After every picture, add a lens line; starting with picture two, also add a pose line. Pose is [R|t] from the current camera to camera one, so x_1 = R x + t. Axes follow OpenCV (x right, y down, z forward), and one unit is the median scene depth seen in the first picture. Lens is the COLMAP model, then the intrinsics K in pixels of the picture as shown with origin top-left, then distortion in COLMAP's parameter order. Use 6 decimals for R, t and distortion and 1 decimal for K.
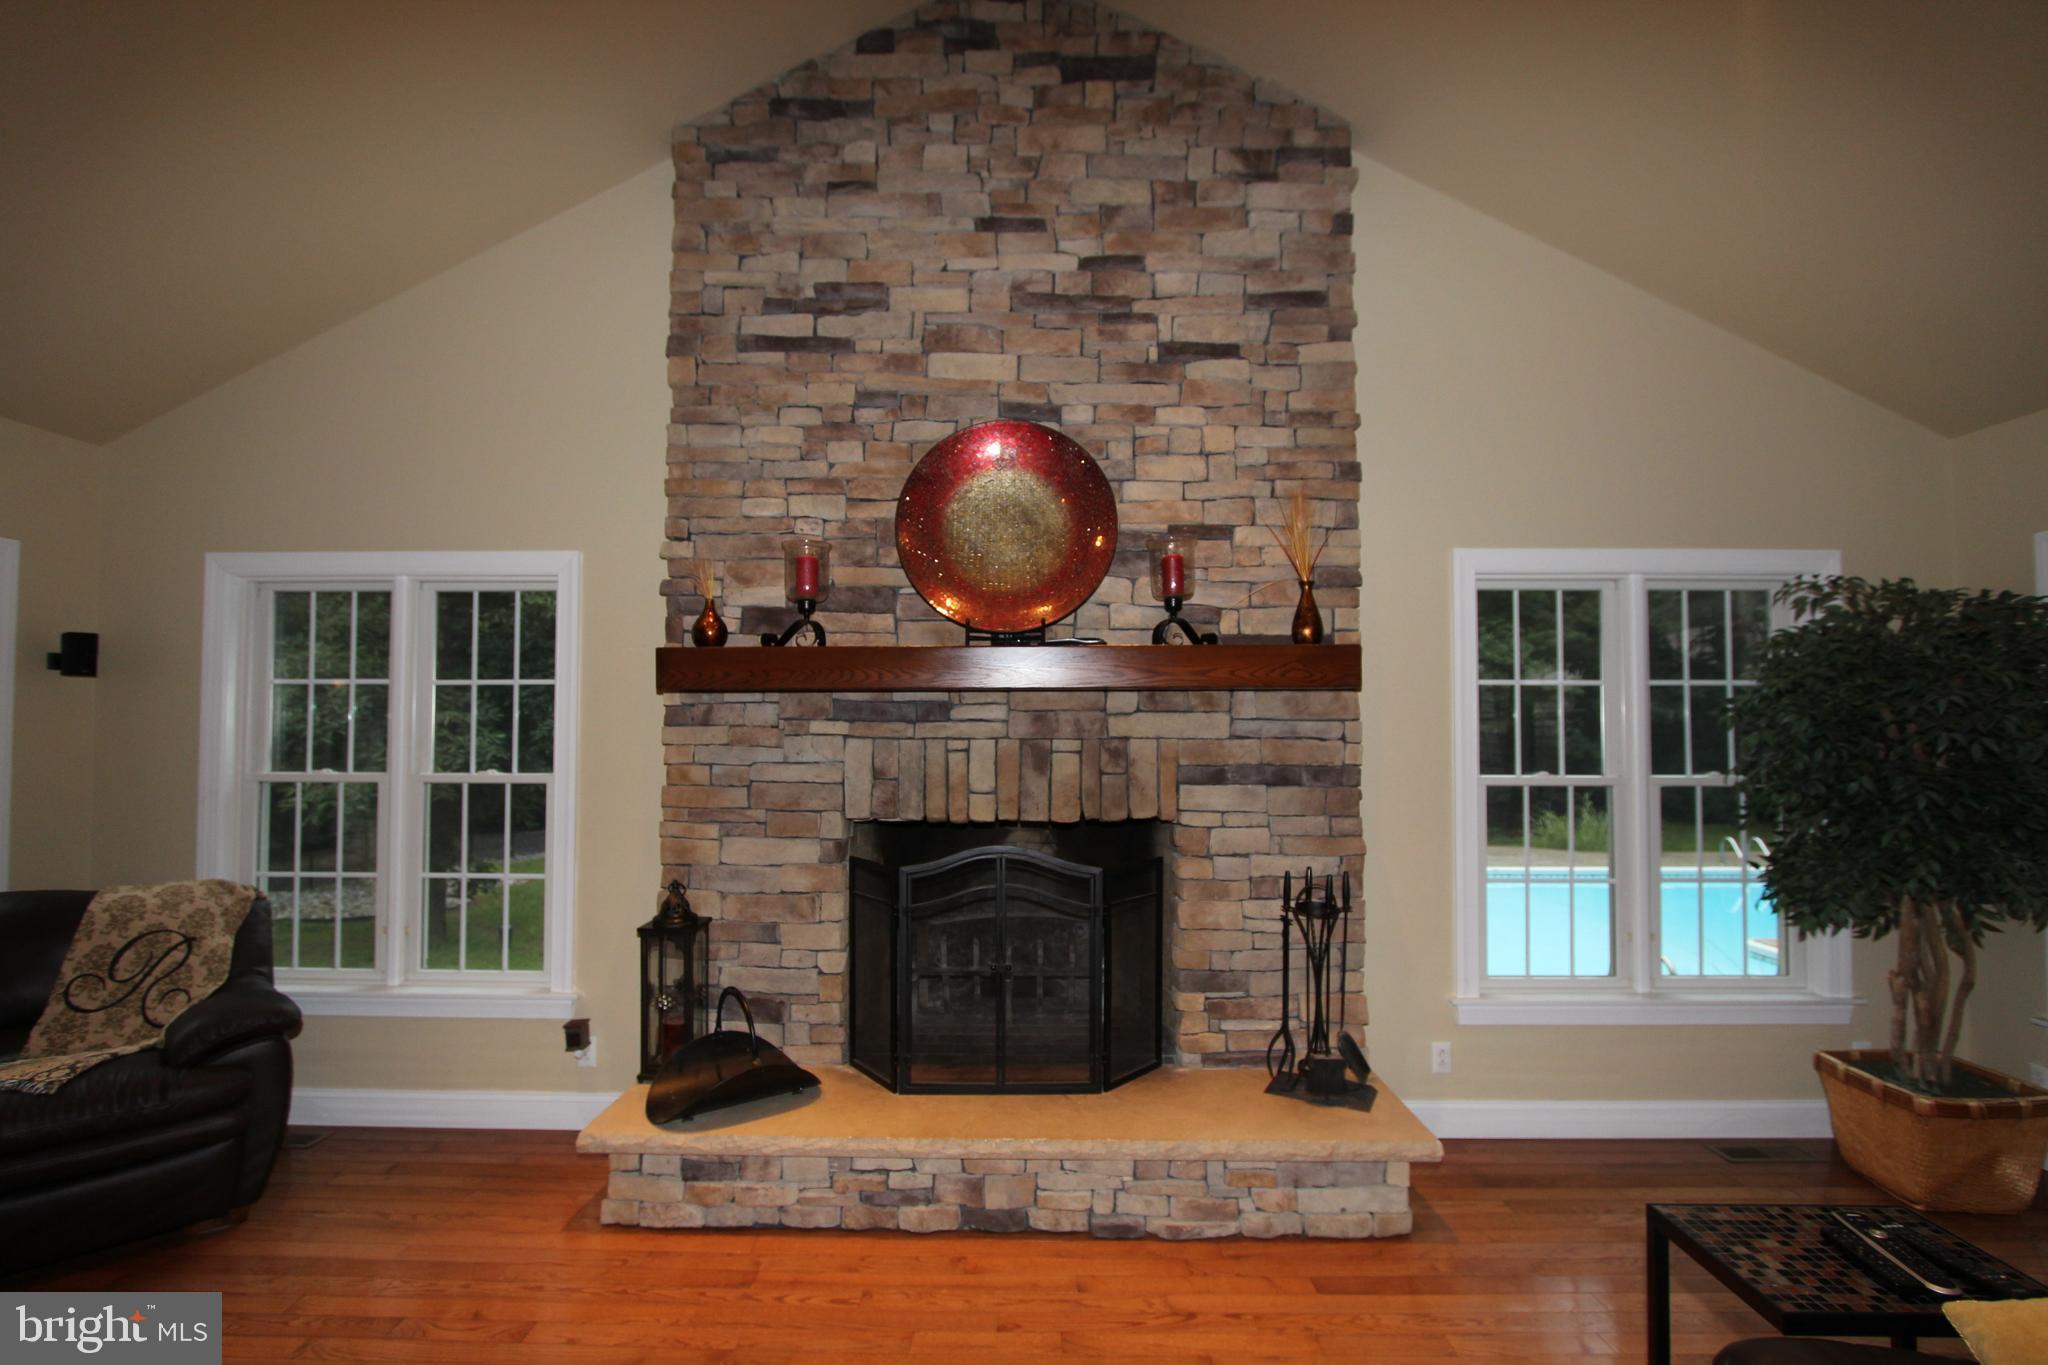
lens RADIAL K [[961.8, 0, 1012.8], [0, 961.8, 689.6], [0, 0, 1]] dist [-0.017507, 0.004565]
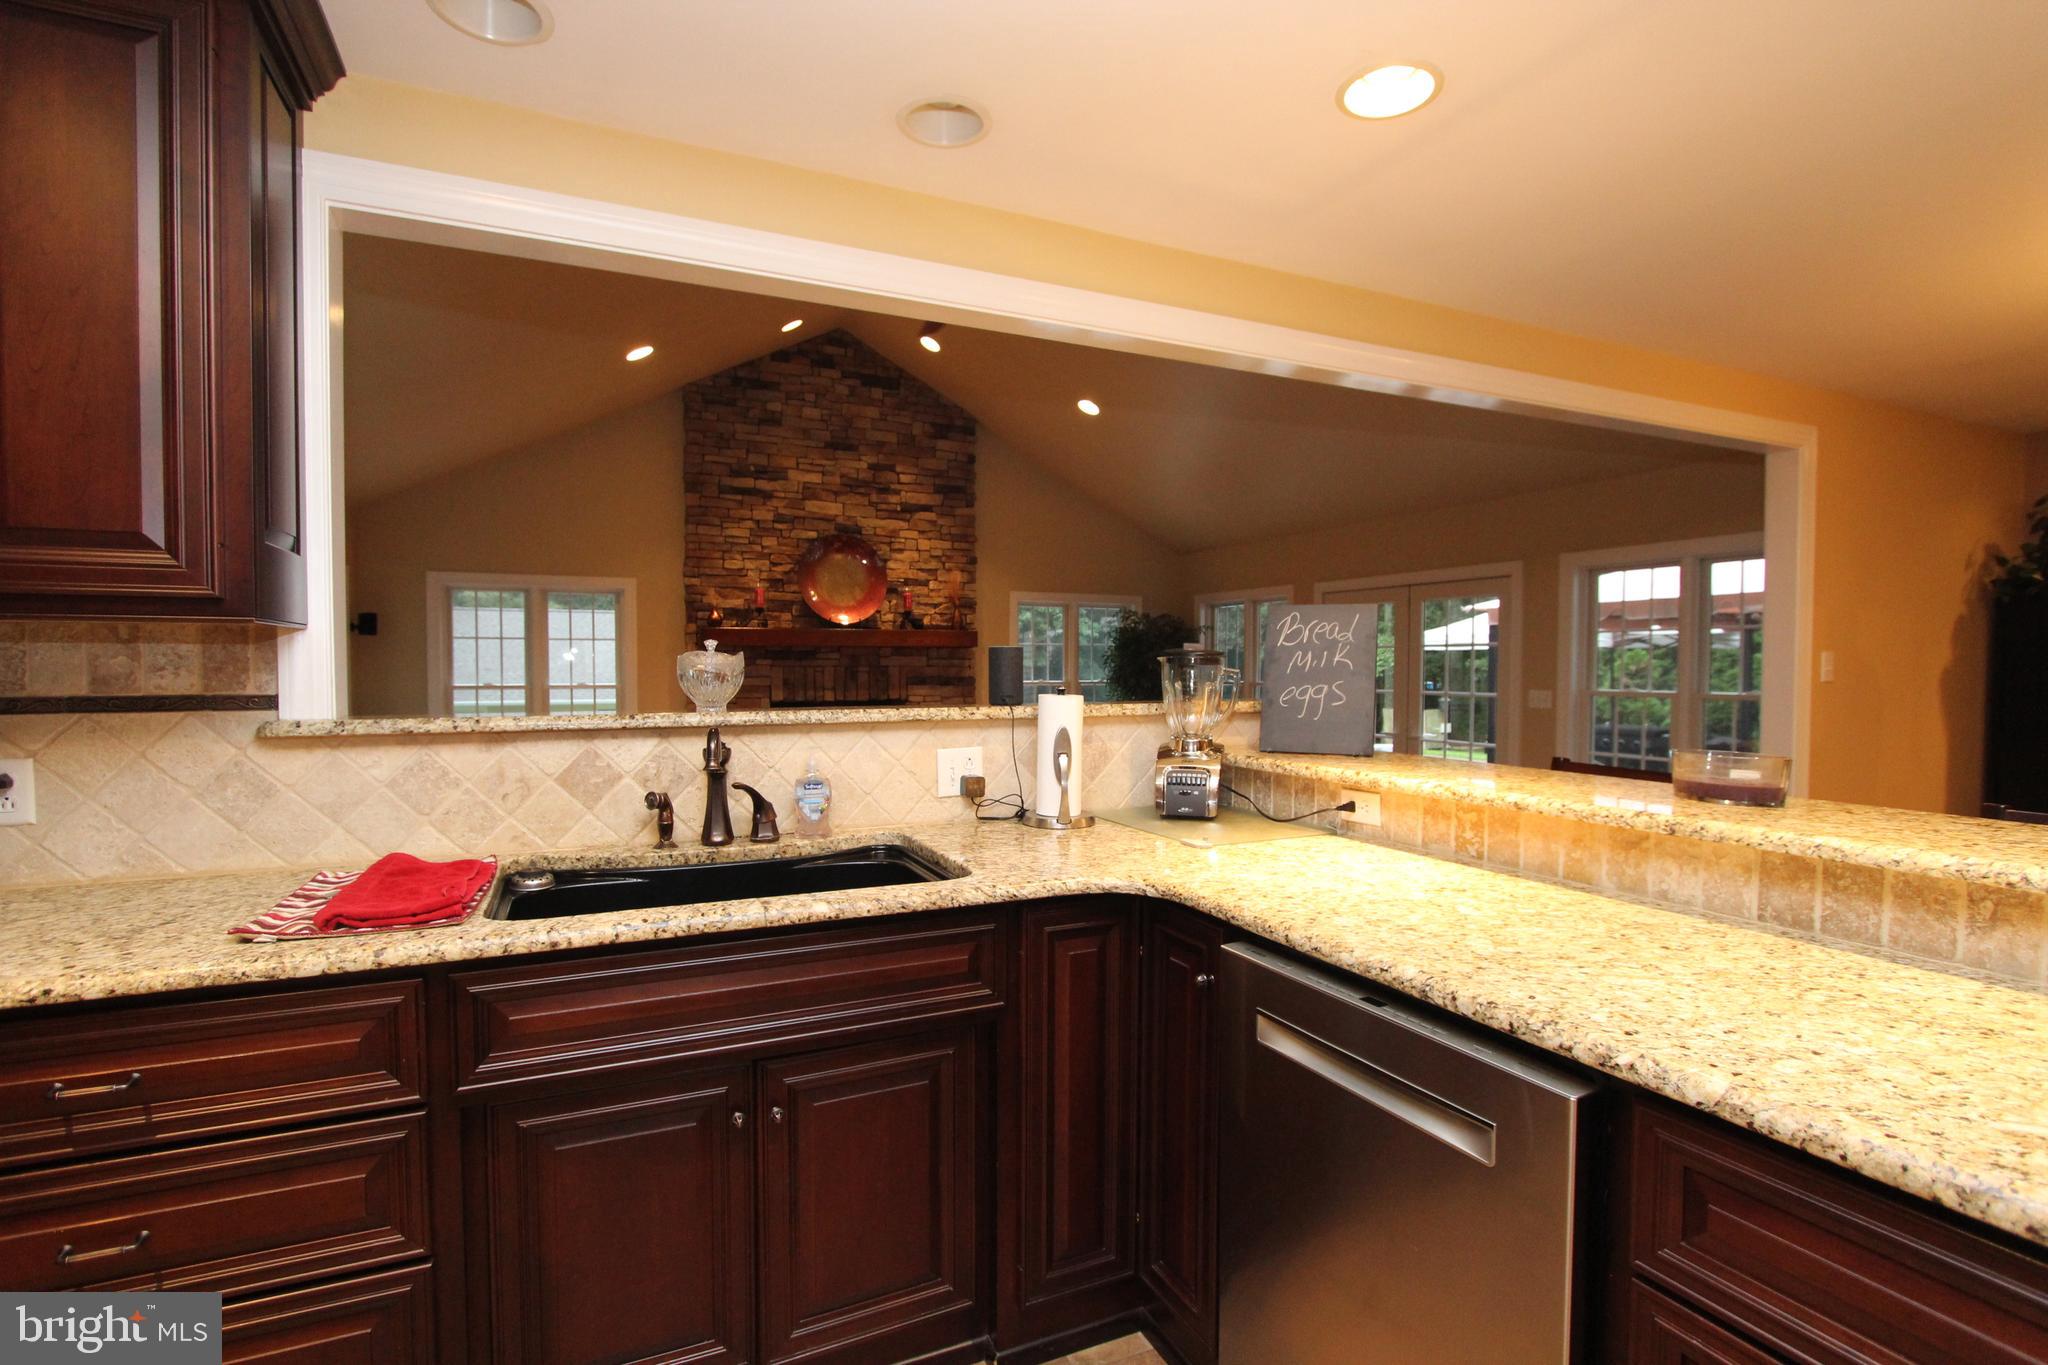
lens RADIAL K [[961.8, 0, 1017.0], [0, 961.8, 695.7], [0, 0, 1]] dist [-0.017507, 0.004565]
pose [[0.901534, -0.013994, 0.432482, -0.638897], [-0.014222, 0.997979, 0.061940, -0.030788], [-0.432475, -0.061992, 0.899512, -1.339062]]
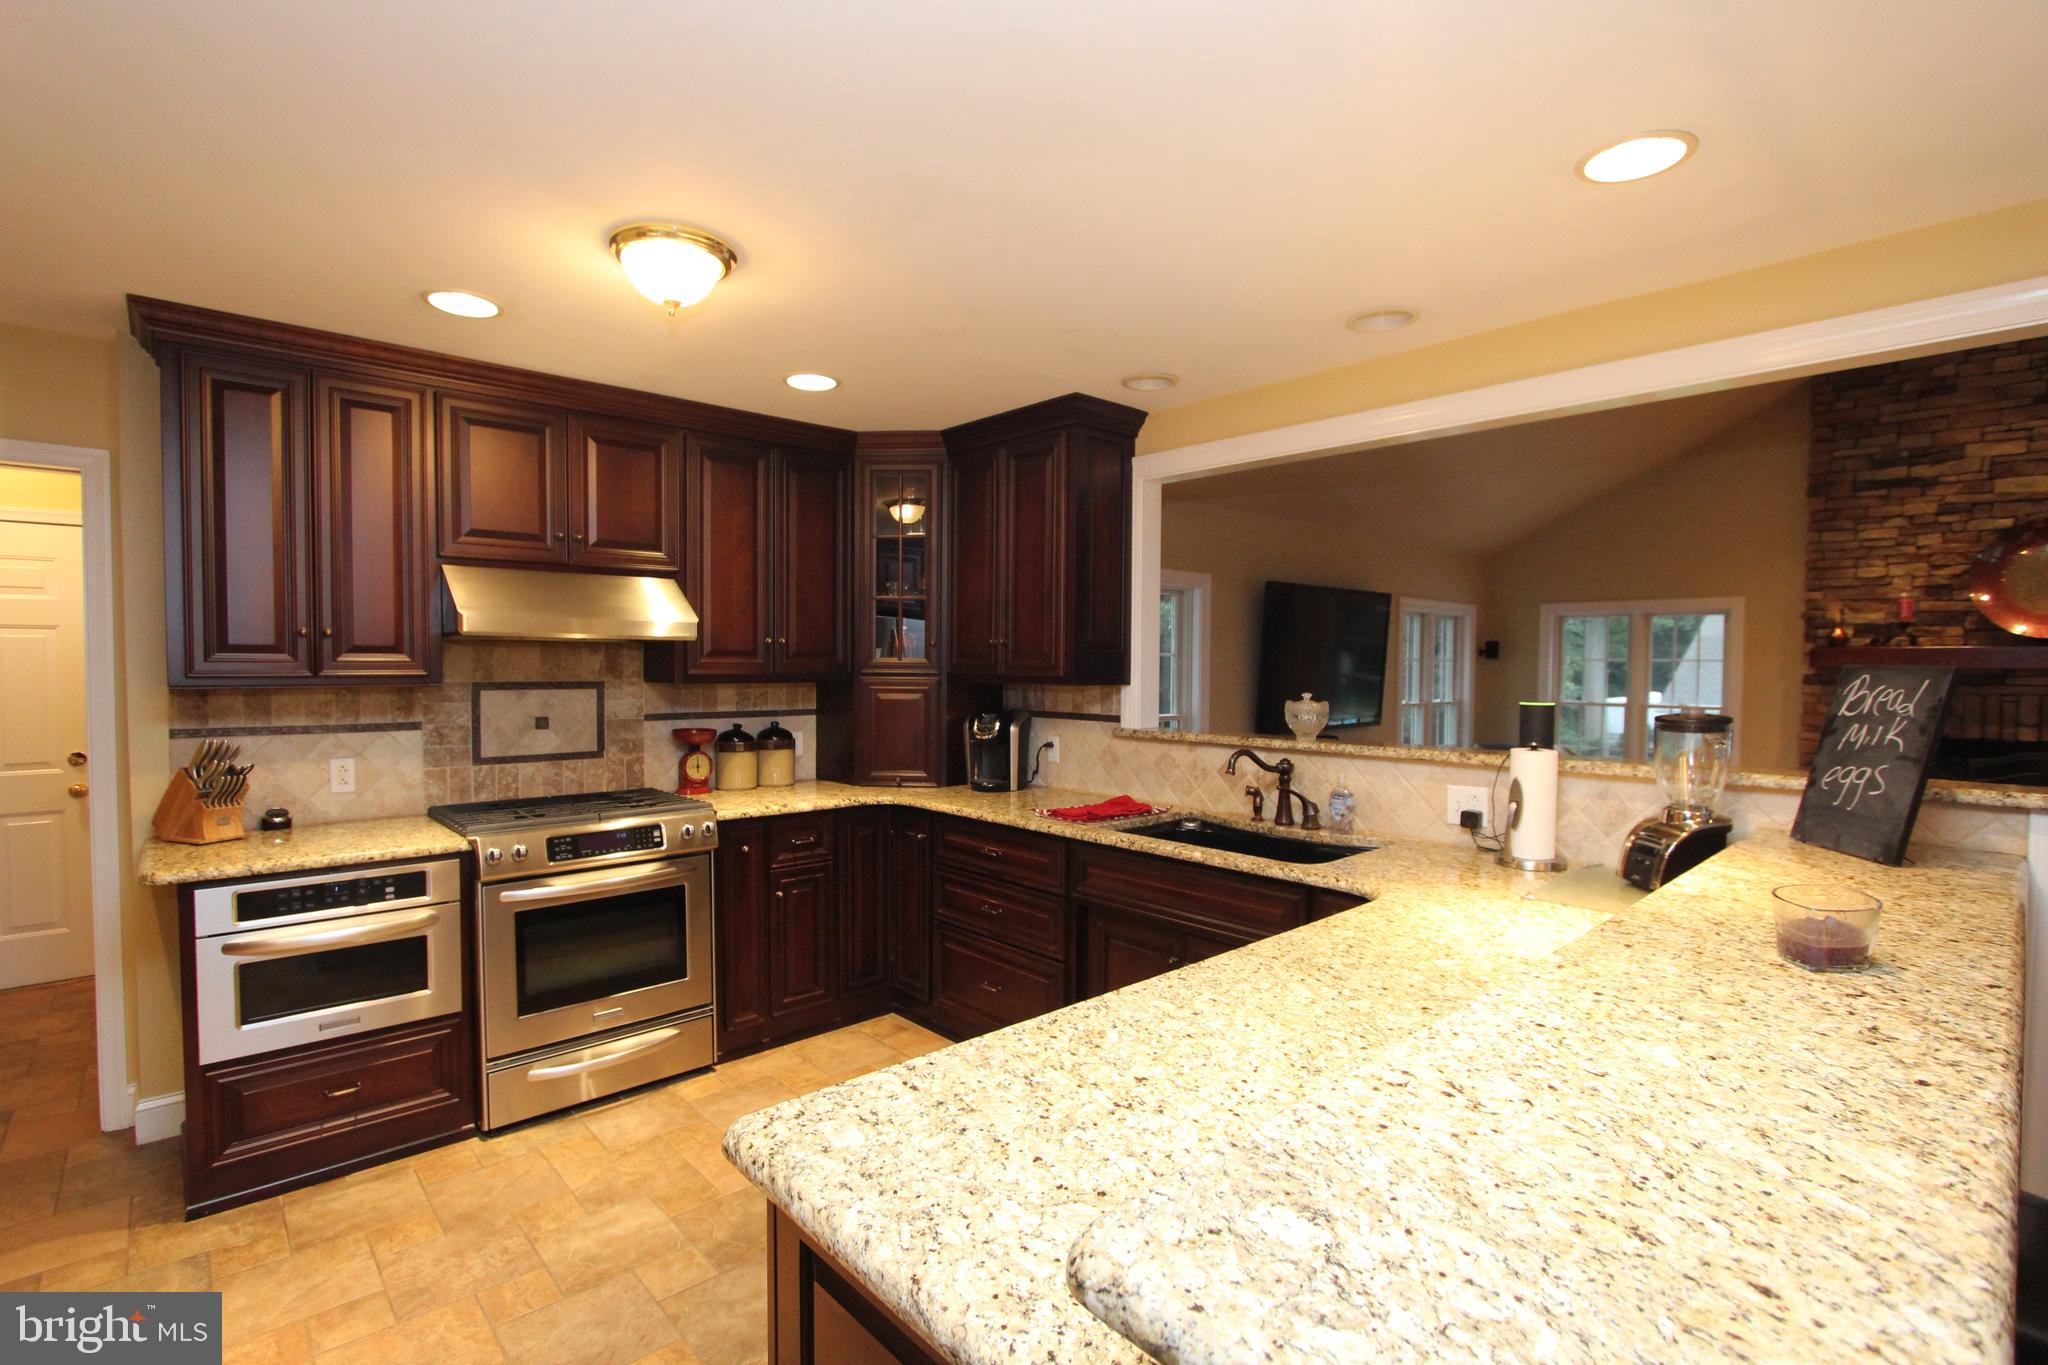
lens RADIAL K [[961.8, 0, 1026.5], [0, 961.8, 691.9], [0, 0, 1]] dist [-0.017507, 0.004565]
pose [[0.689449, 0.026966, -0.723832, -0.040590], [0.017945, 0.998364, 0.054285, -0.084123], [0.724112, -0.050416, 0.687837, -1.547500]]
